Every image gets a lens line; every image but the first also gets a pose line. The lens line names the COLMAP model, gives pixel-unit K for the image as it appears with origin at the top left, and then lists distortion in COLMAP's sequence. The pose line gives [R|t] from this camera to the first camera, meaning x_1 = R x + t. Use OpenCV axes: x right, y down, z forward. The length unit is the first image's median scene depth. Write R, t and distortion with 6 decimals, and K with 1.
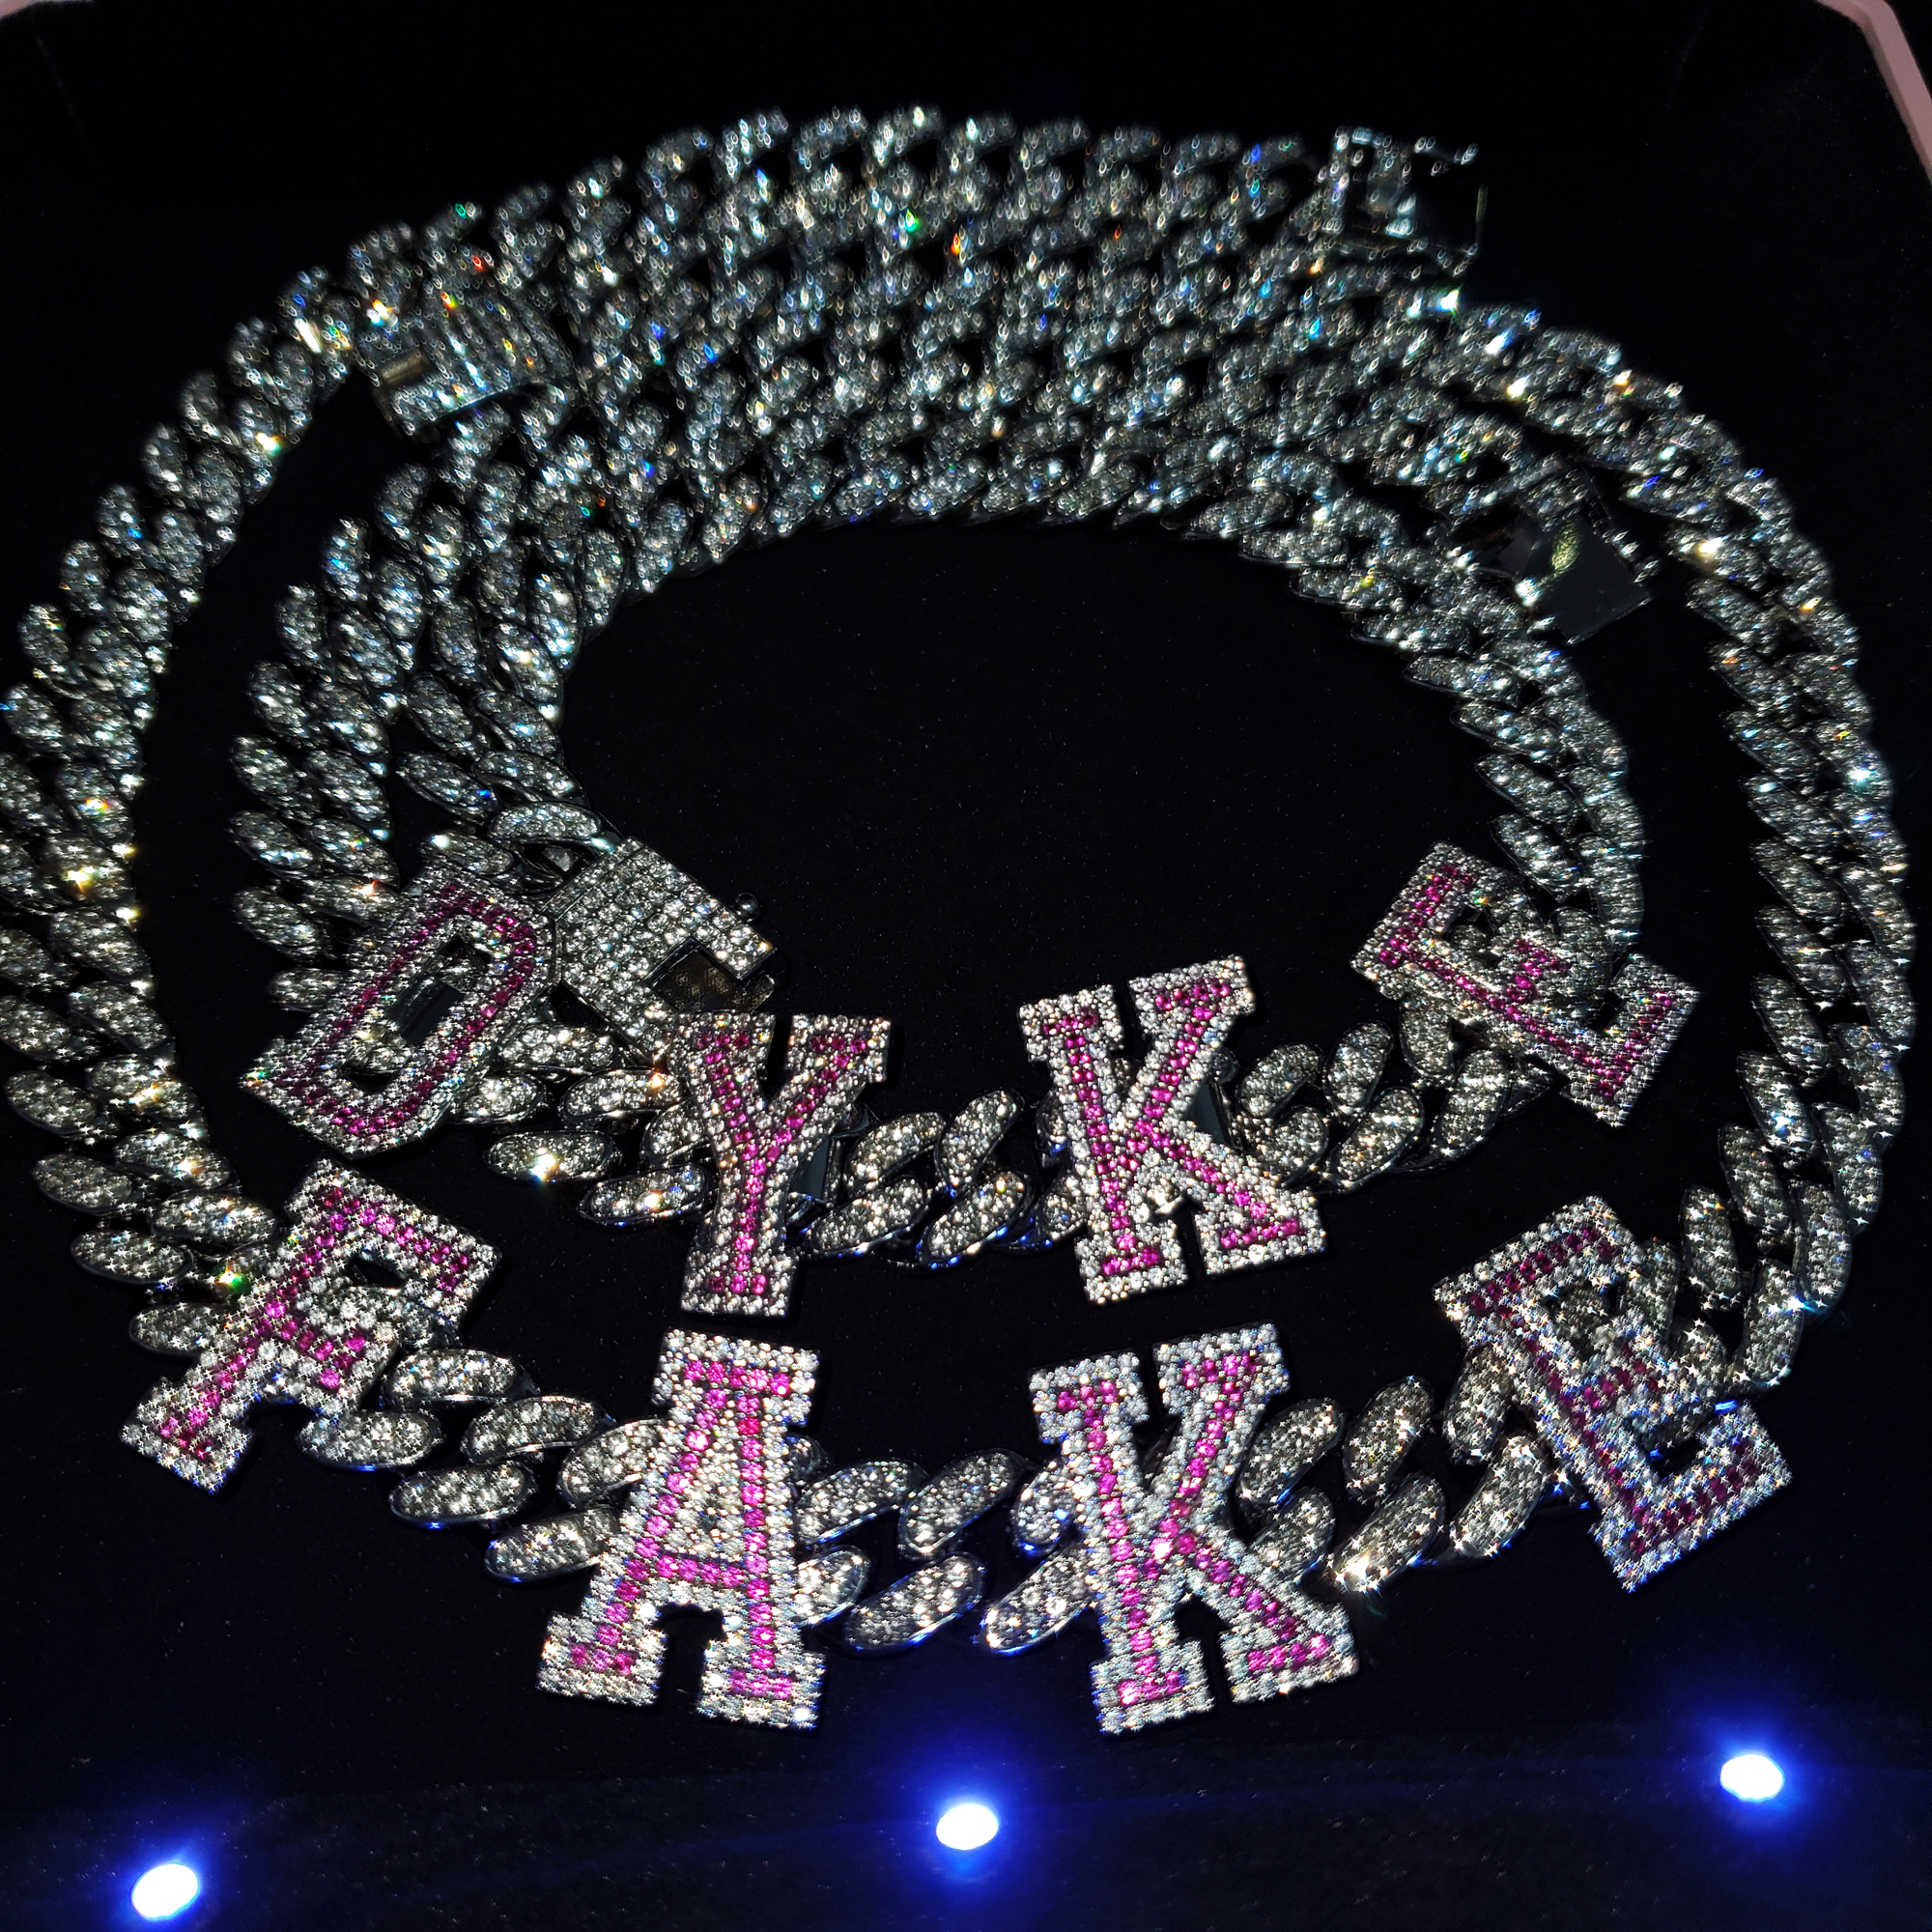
lens RADIAL K [[2097.4, 0, 1019.2], [0, 2097.4, 936.8], [0, 0, 1]] dist [0.238577, 0.000000]
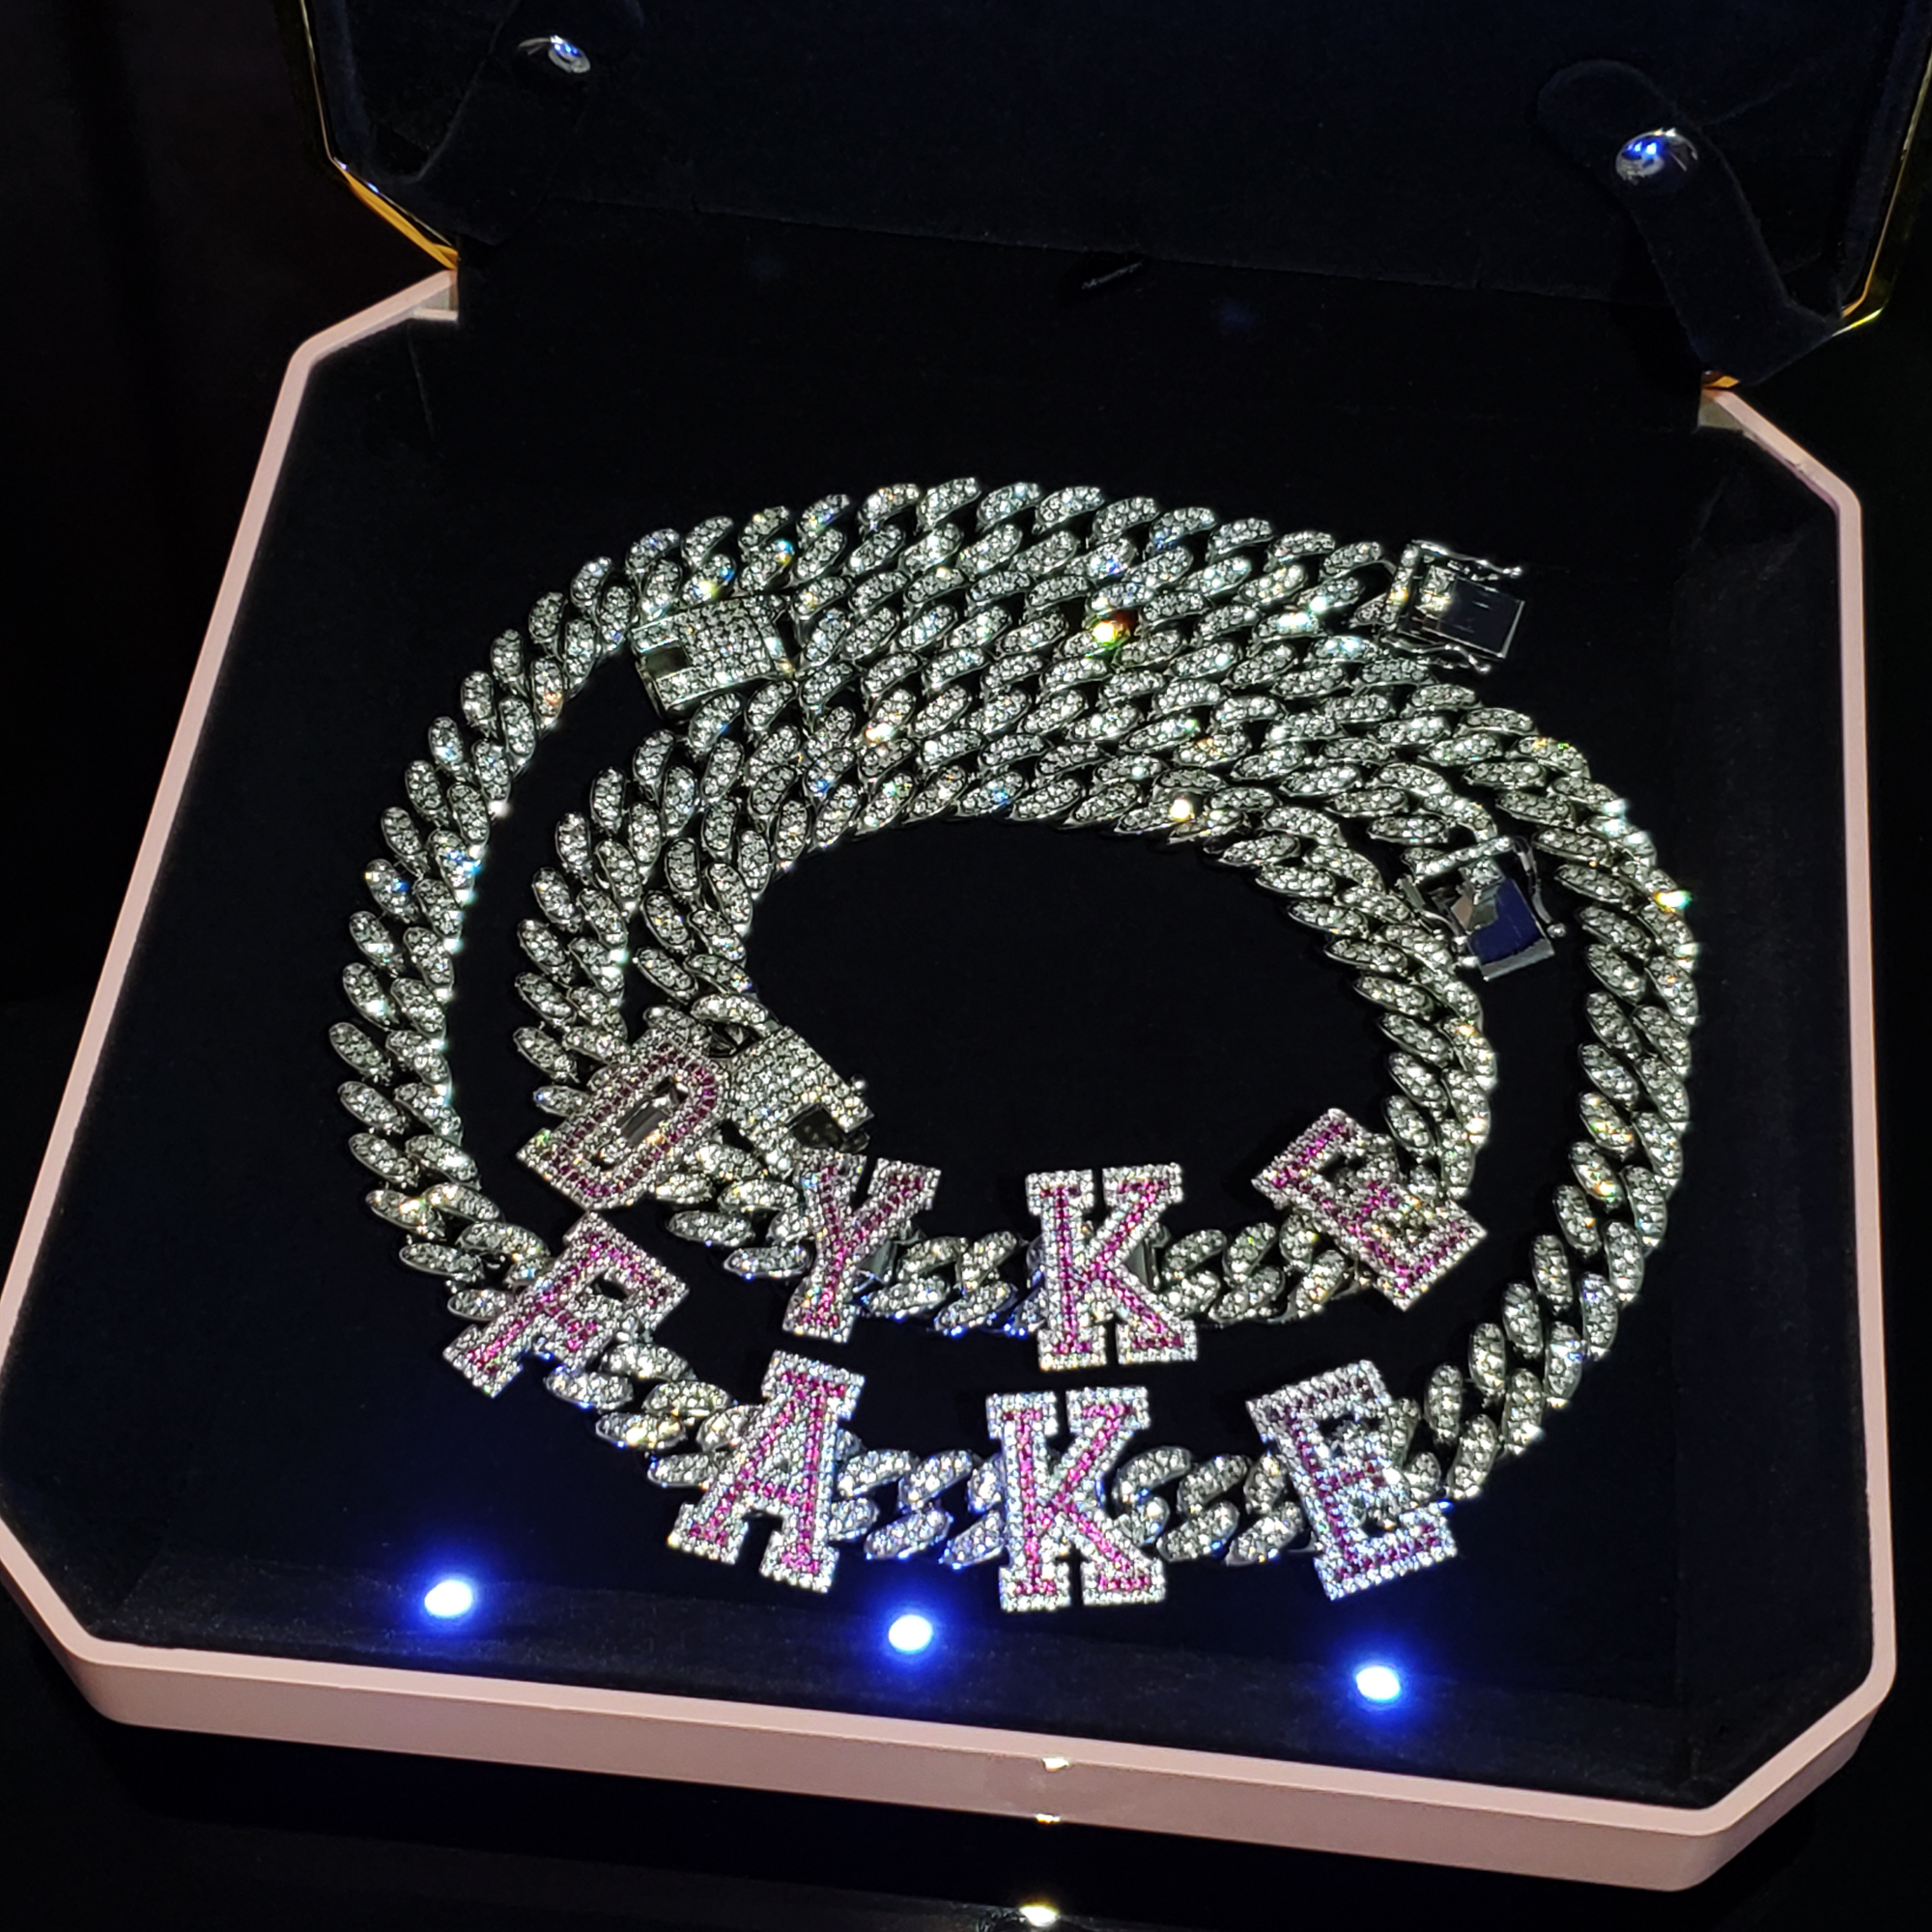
lens RADIAL K [[2097.4, 0, 970.9], [0, 2097.4, 970.3], [0, 0, 1]] dist [0.238577, 0.000000]
pose [[0.987627, 0.135274, -0.079329, 0.055620], [-0.141642, 0.986595, -0.081038, 0.015123], [0.067303, 0.091272, 0.993549, -0.472744]]
